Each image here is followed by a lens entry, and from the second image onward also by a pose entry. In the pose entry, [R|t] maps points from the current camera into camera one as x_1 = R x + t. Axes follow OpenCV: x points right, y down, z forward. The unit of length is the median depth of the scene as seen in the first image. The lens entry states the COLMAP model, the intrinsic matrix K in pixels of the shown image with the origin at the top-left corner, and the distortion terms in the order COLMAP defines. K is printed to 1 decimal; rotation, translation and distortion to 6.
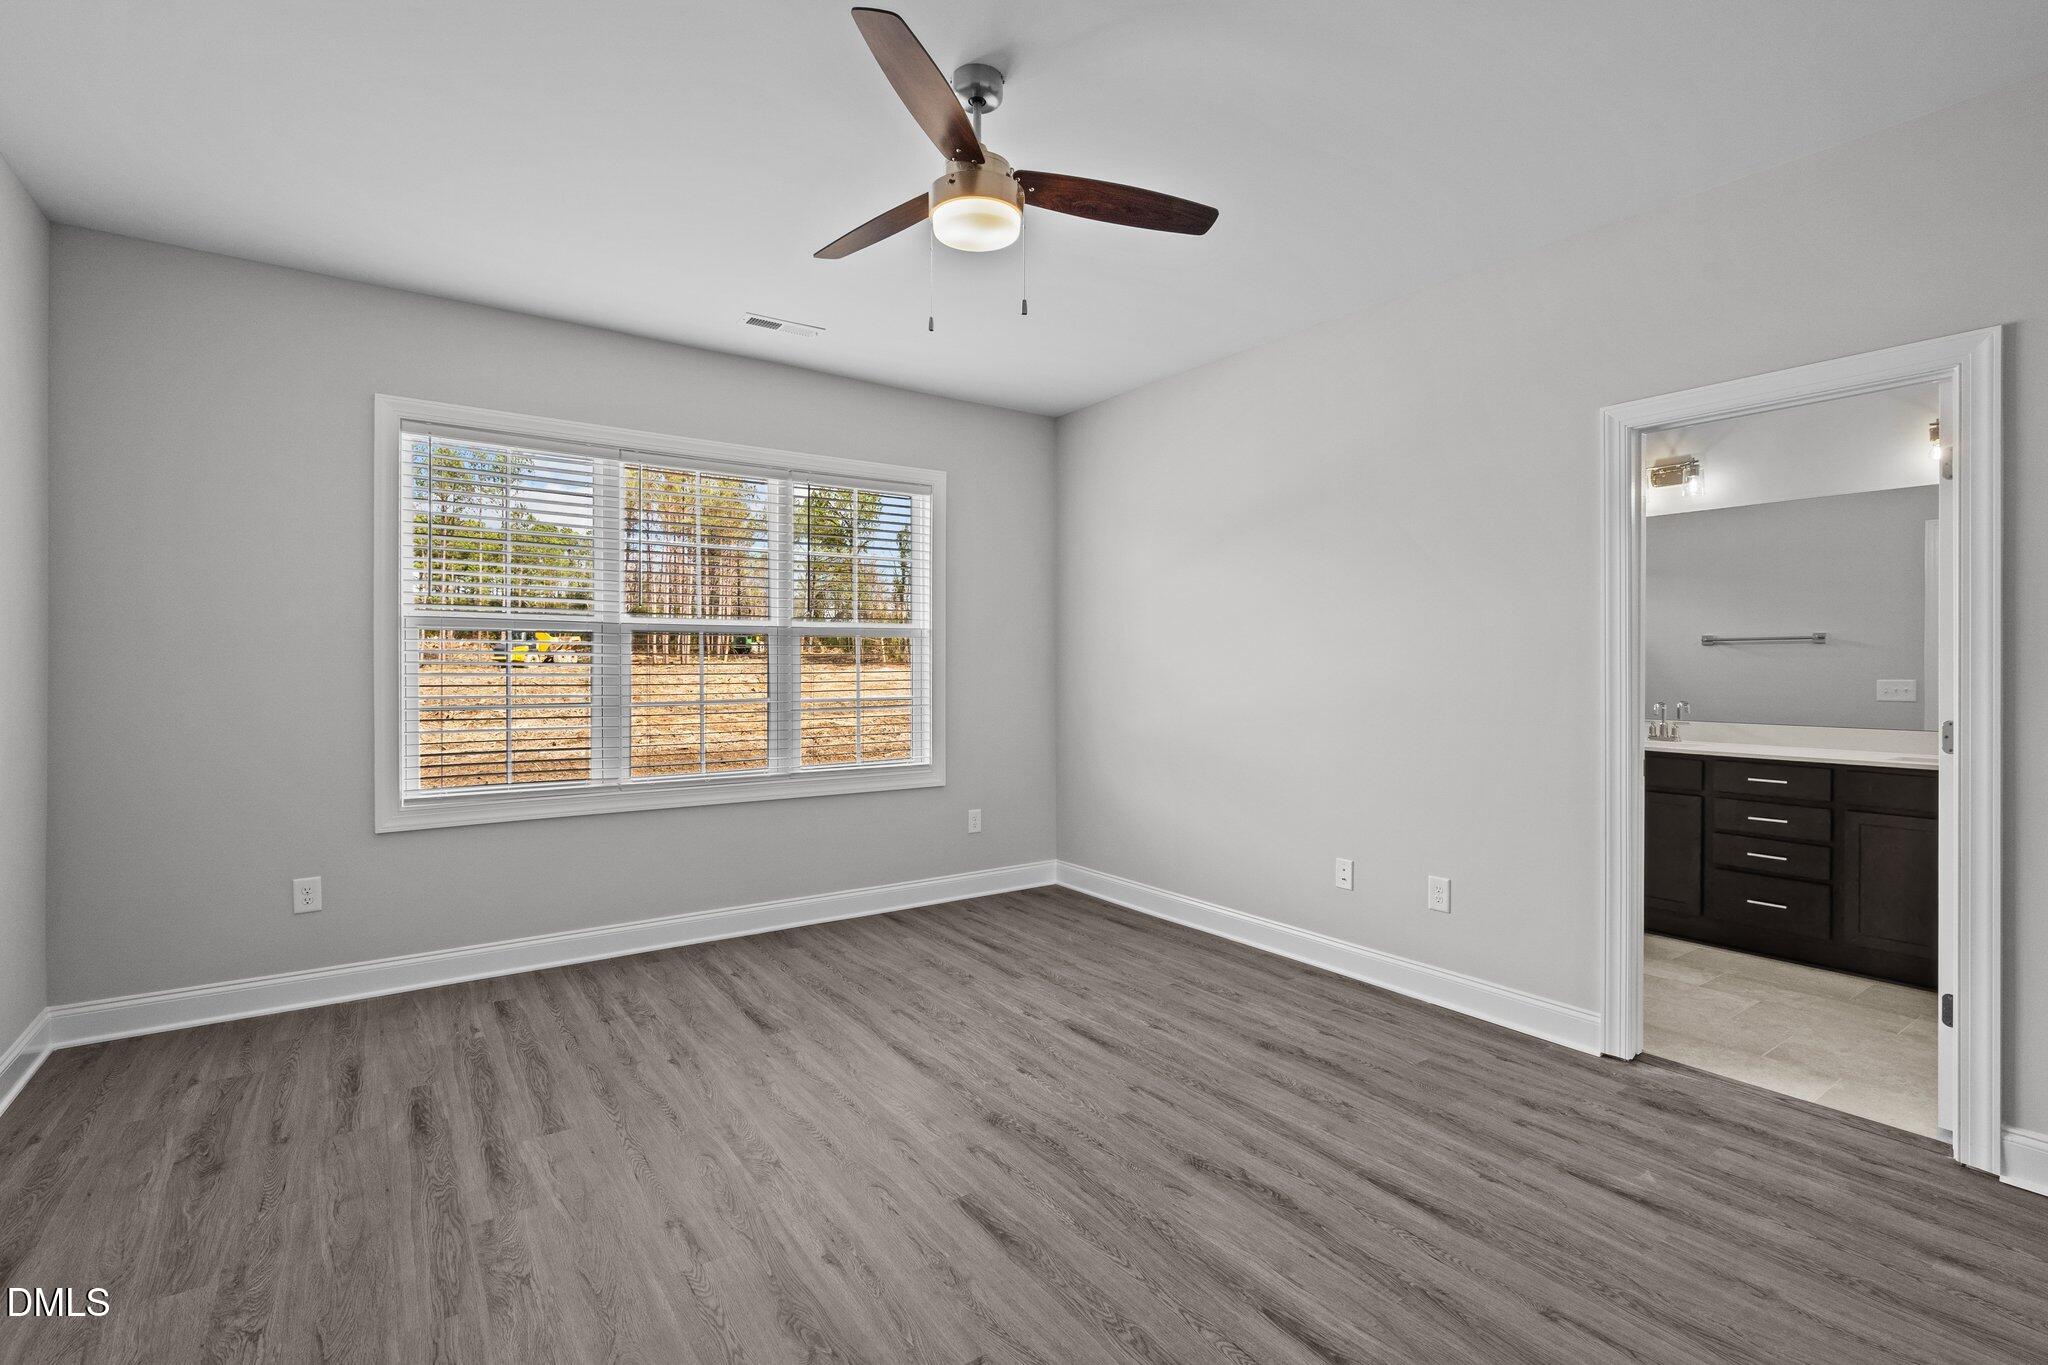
lens RADIAL K [[932.8, 0, 1023.2], [0, 932.8, 661.2], [0, 0, 1]] dist [-0.011167, 0.002840]
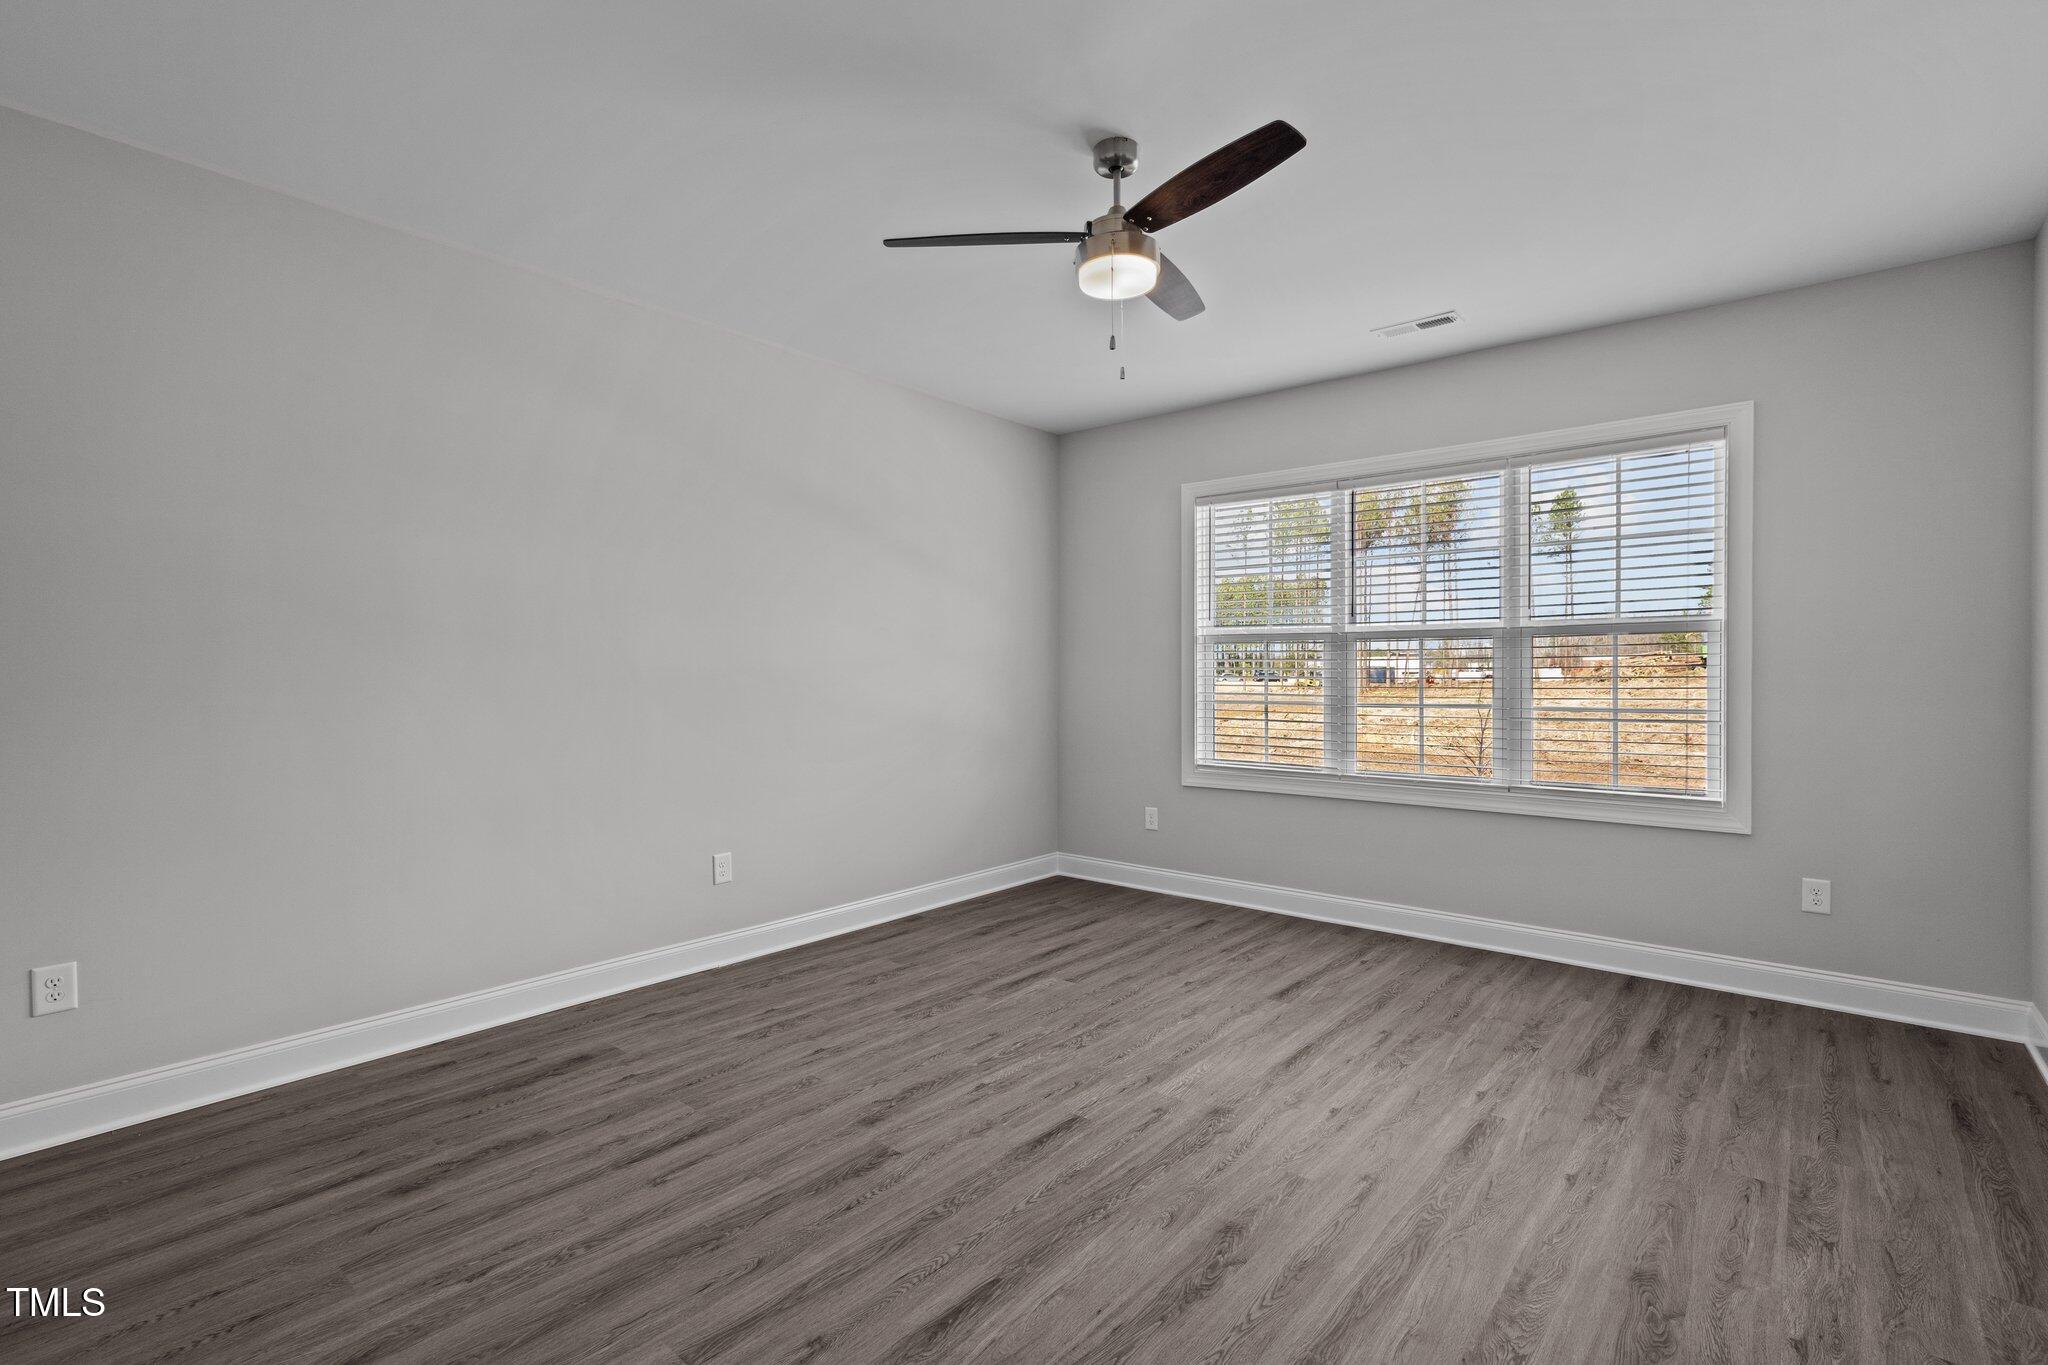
lens RADIAL K [[932.8, 0, 1037.6], [0, 932.8, 672.4], [0, 0, 1]] dist [-0.011167, 0.002840]
pose [[0.265190, -0.000136, -0.964196, 0.676097], [0.006224, 0.999979, 0.001570, 0.003841], [0.964176, -0.006418, 0.265186, 0.401698]]
